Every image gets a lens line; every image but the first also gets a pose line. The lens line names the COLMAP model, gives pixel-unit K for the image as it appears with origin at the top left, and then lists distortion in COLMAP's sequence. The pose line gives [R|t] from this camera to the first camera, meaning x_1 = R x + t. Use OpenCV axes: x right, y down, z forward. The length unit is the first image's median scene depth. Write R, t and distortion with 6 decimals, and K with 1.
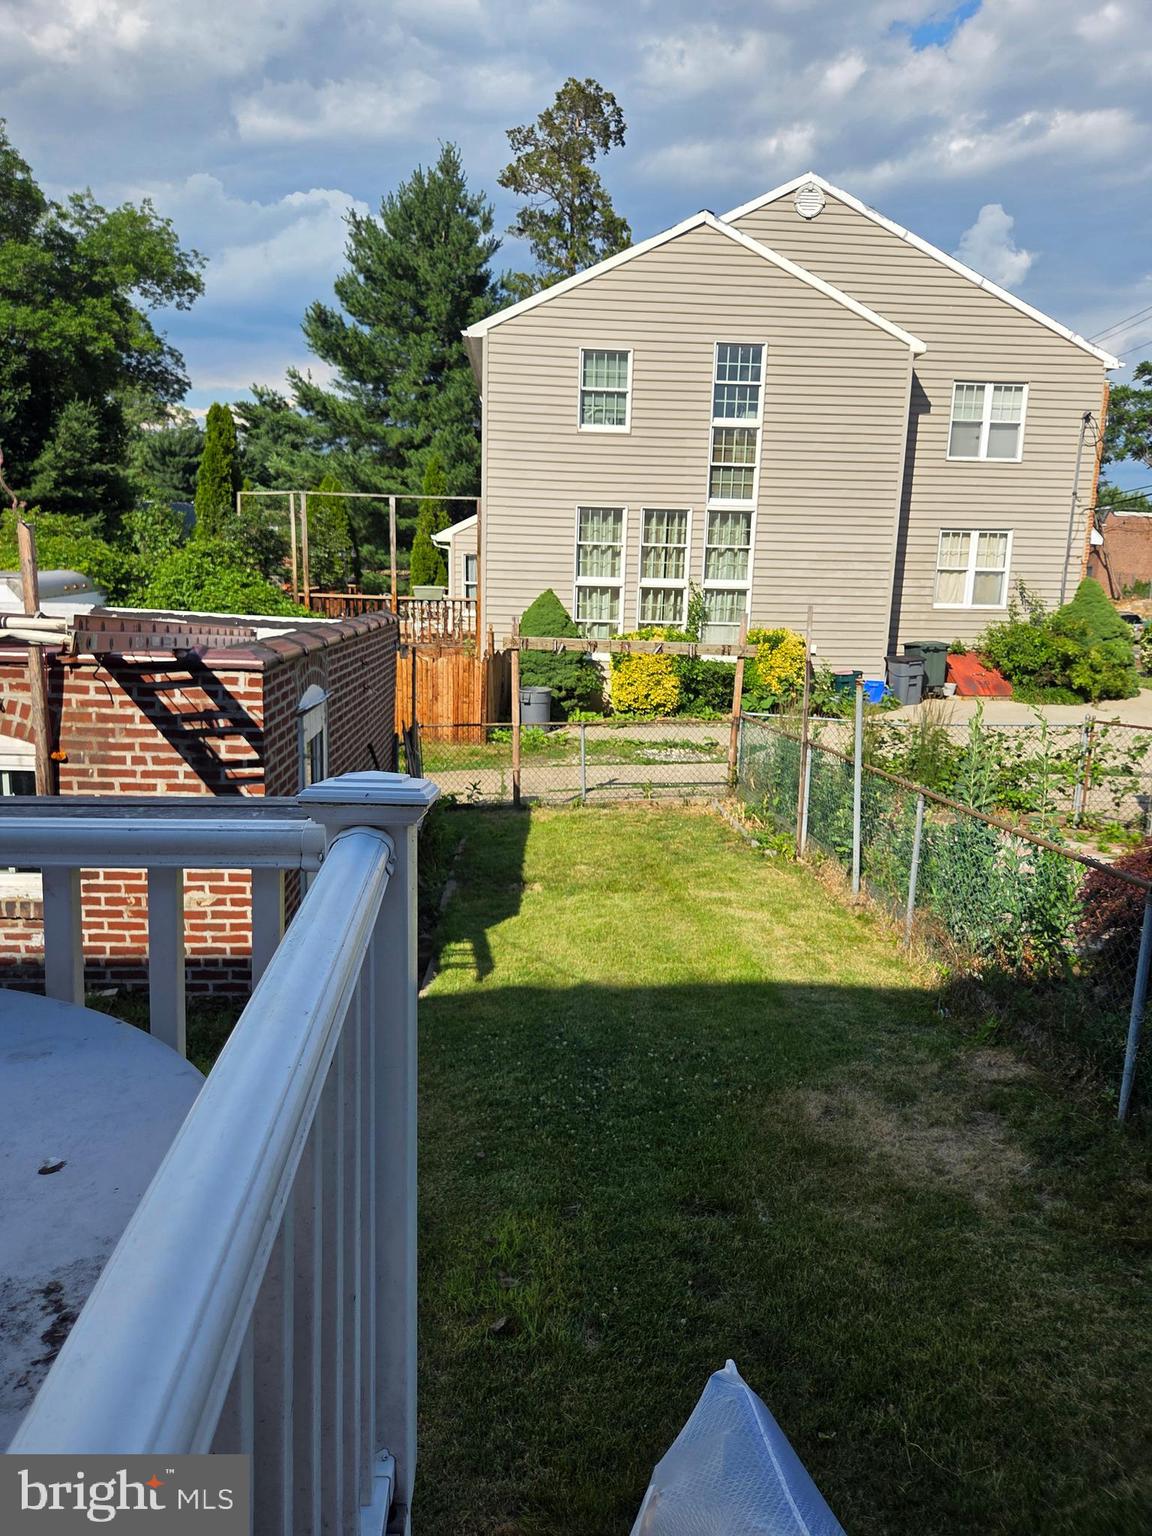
lens RADIAL K [[1036.7, 0, 595.3], [0, 1036.7, 762.5], [0, 0, 1]] dist [0.044558, -0.056213]
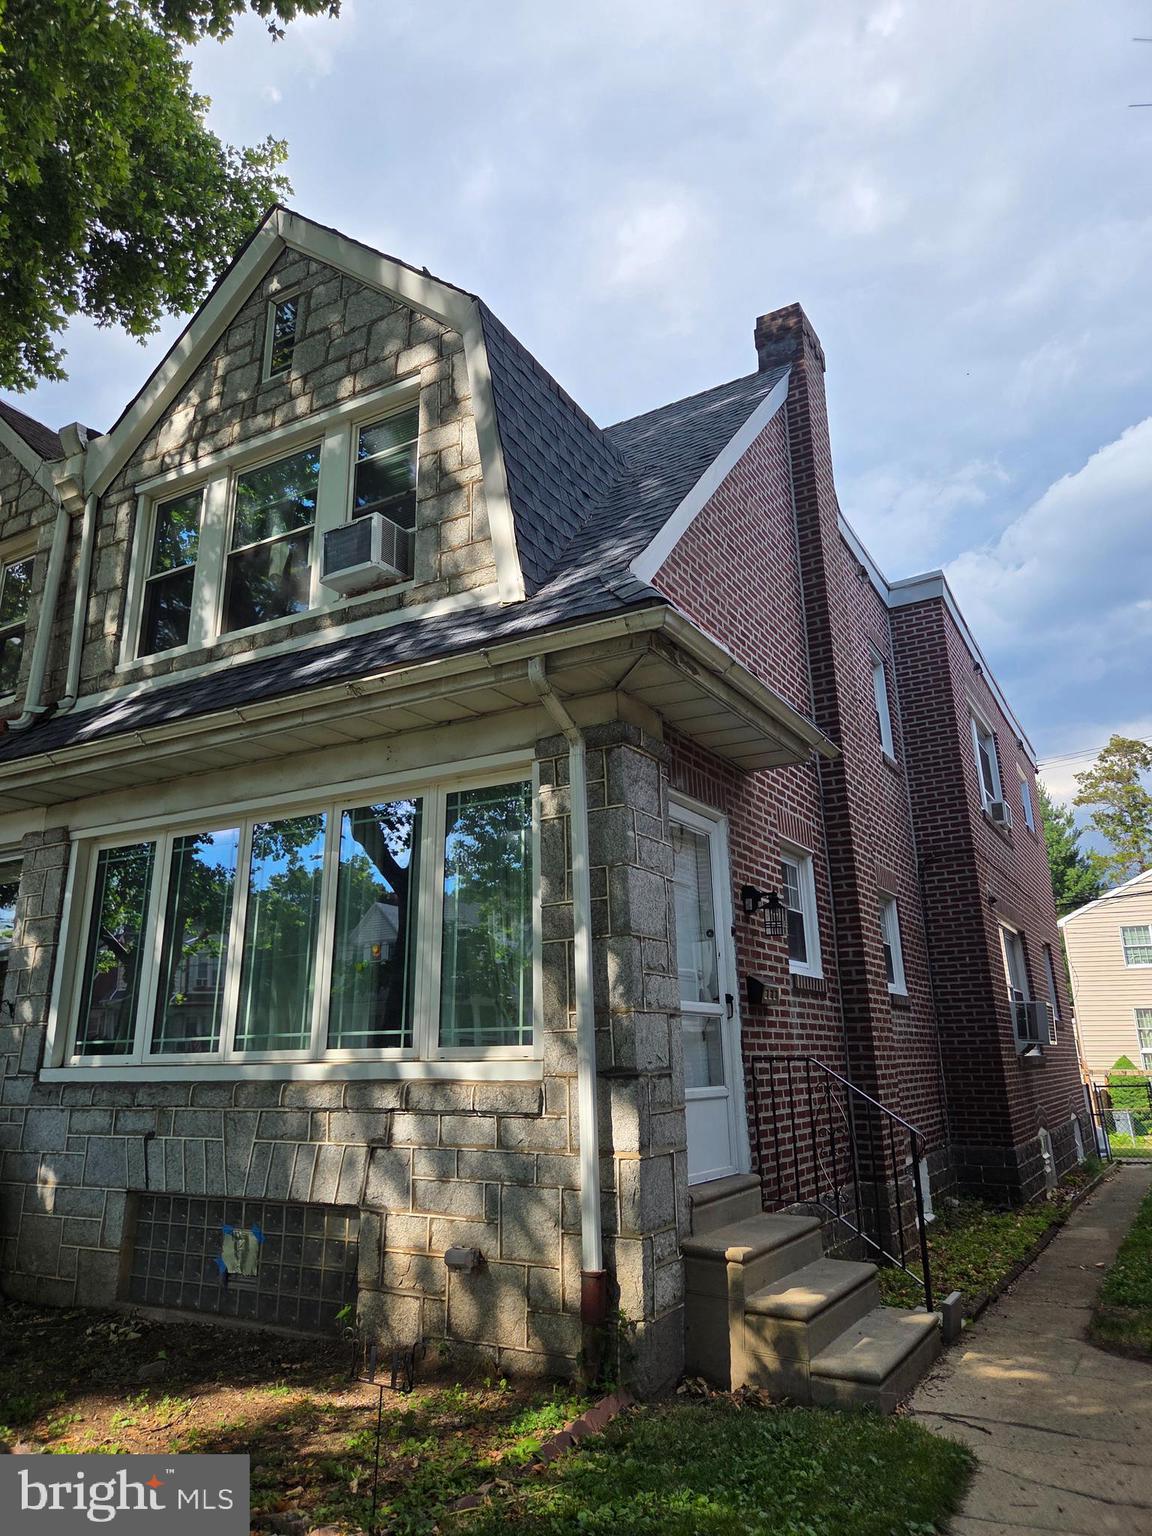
lens RADIAL K [[1022.2, 0, 576.6], [0, 1022.2, 764.2], [0, 0, 1]] dist [0.075953, -0.064335]
pose [[0.829623, -0.191224, -0.524557, 0.195612], [-0.071609, 0.895317, -0.439636, 0.223322], [0.553713, 0.402295, 0.729082, -0.961227]]
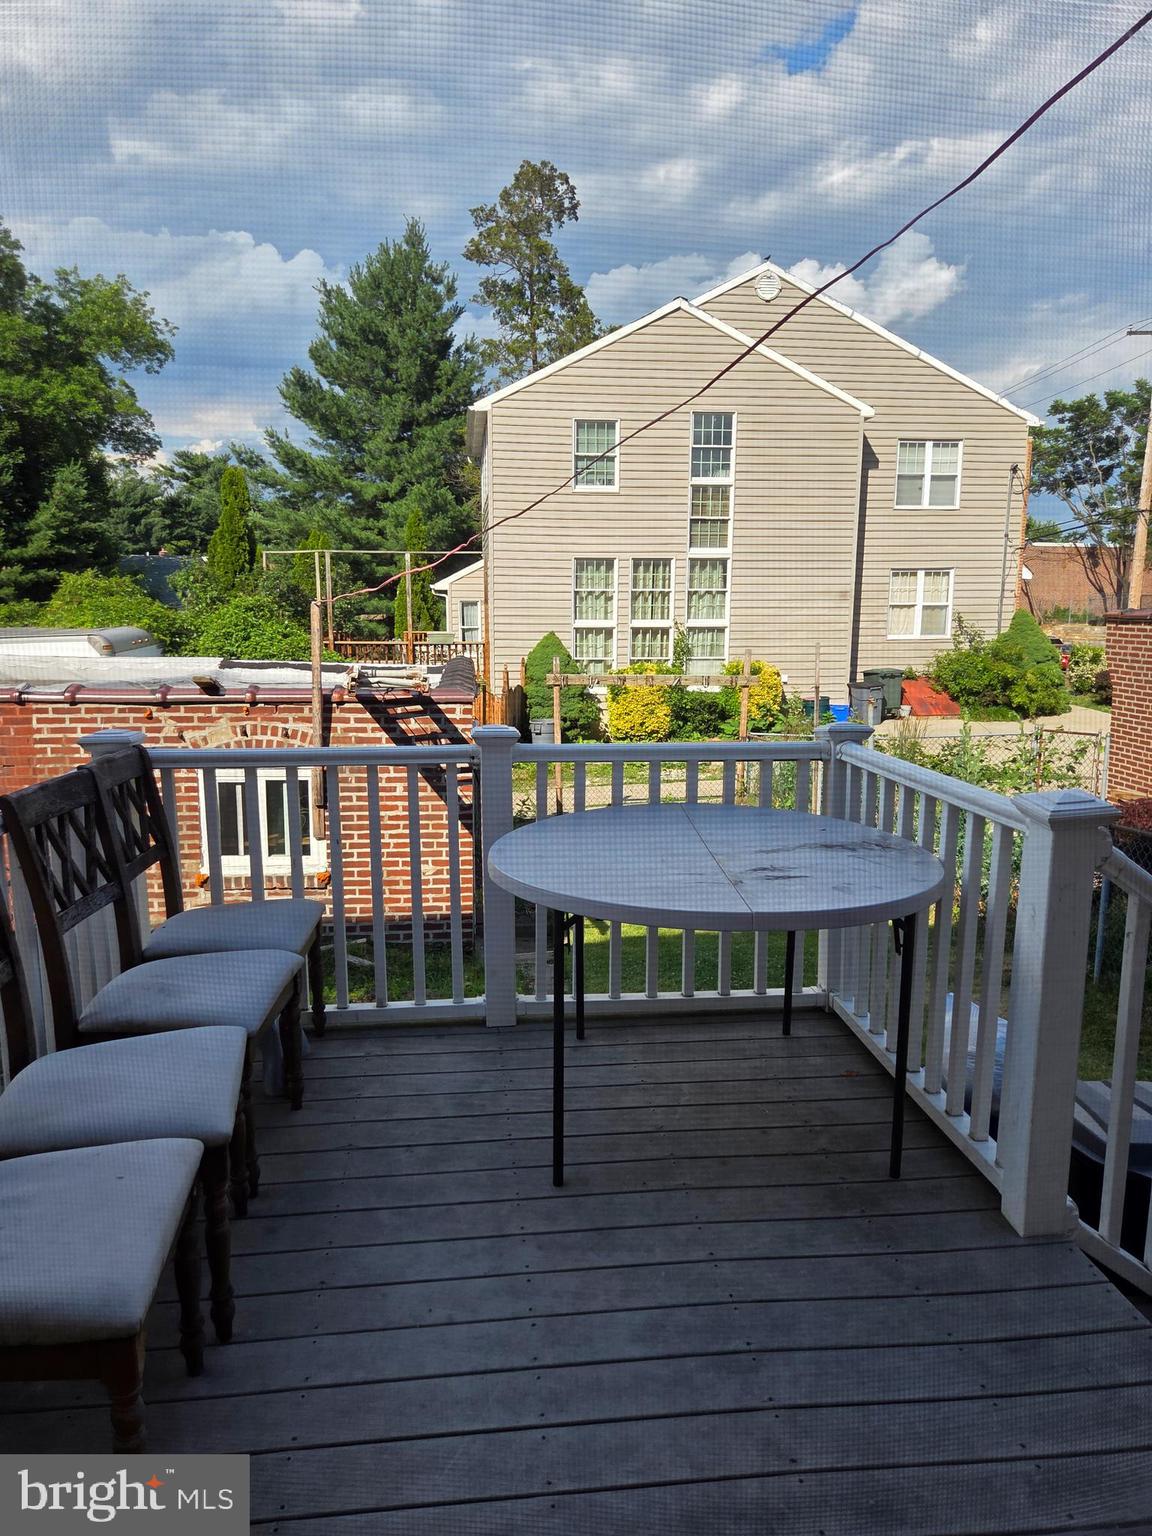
lens RADIAL K [[1031.4, 0, 576.0], [0, 1031.4, 768.0], [0, 0, 1]] dist [0.052230, -0.068381]
pose [[0.998634, -0.031149, 0.041941, -0.063404], [0.032326, 0.999094, -0.027688, 0.010955], [-0.041041, 0.029006, 0.998736, -0.101024]]
